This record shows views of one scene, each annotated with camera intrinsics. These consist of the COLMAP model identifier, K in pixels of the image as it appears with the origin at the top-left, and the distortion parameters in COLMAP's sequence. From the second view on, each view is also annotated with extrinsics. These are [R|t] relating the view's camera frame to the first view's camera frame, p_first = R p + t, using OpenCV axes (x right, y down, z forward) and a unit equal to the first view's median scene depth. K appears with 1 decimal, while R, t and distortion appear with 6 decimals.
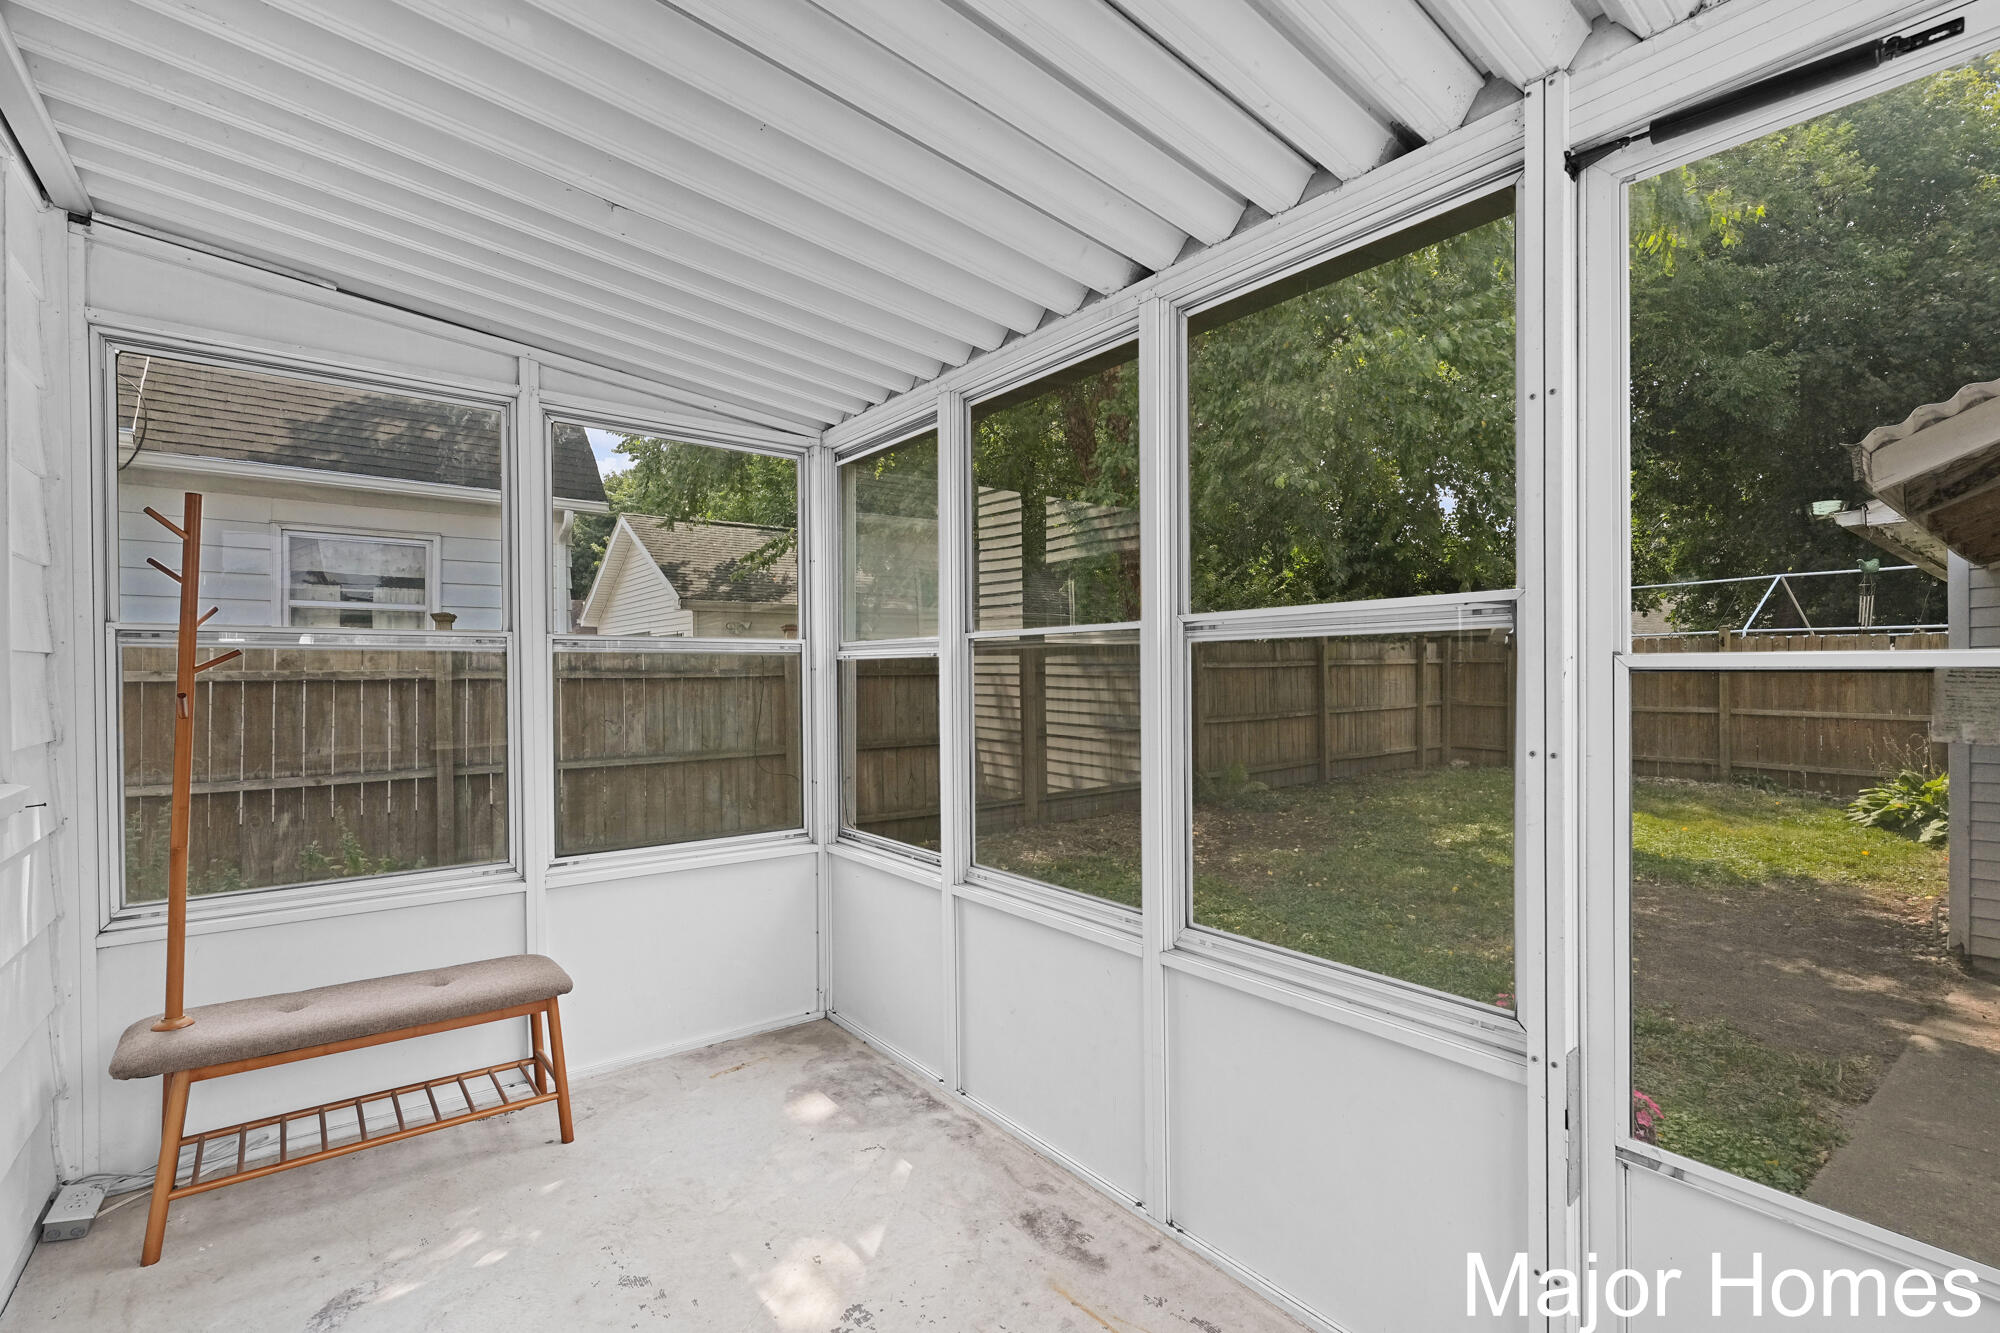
lens RADIAL K [[900.5, 0, 992.3], [0, 900.5, 673.7], [0, 0, 1]] dist [0.007393, 0.000284]
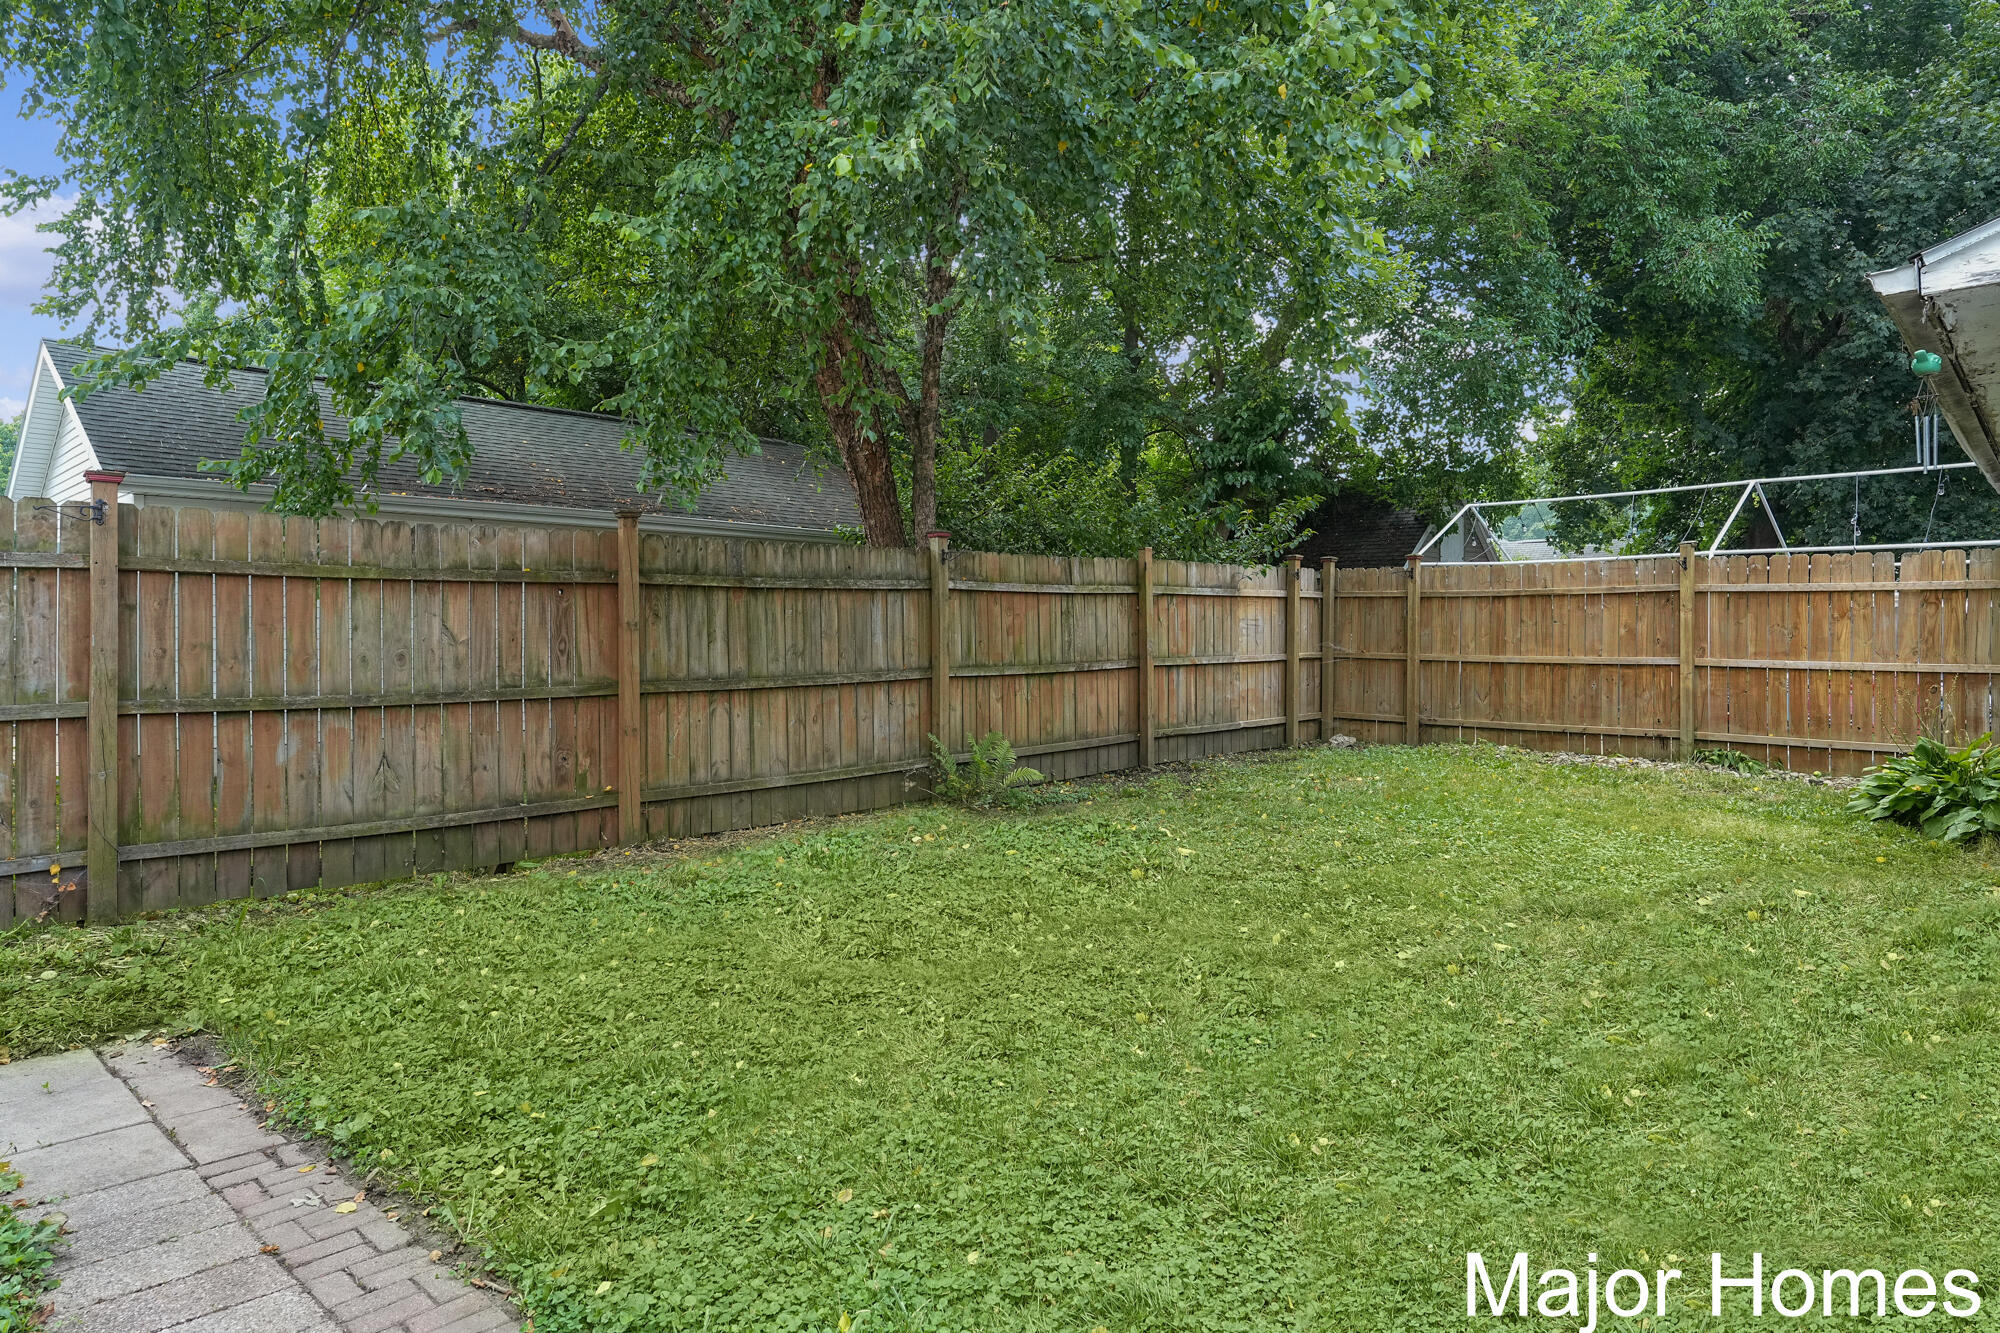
lens RADIAL K [[1139.5, 0, 1005.6], [0, 1139.5, 656.5], [0, 0, 1]] dist [0.004084, -0.001792]
pose [[0.988872, 0.005034, 0.148685, 0.146580], [-0.005962, 0.999965, 0.005794, 0.034584], [-0.148651, -0.006616, 0.988868, 0.193207]]
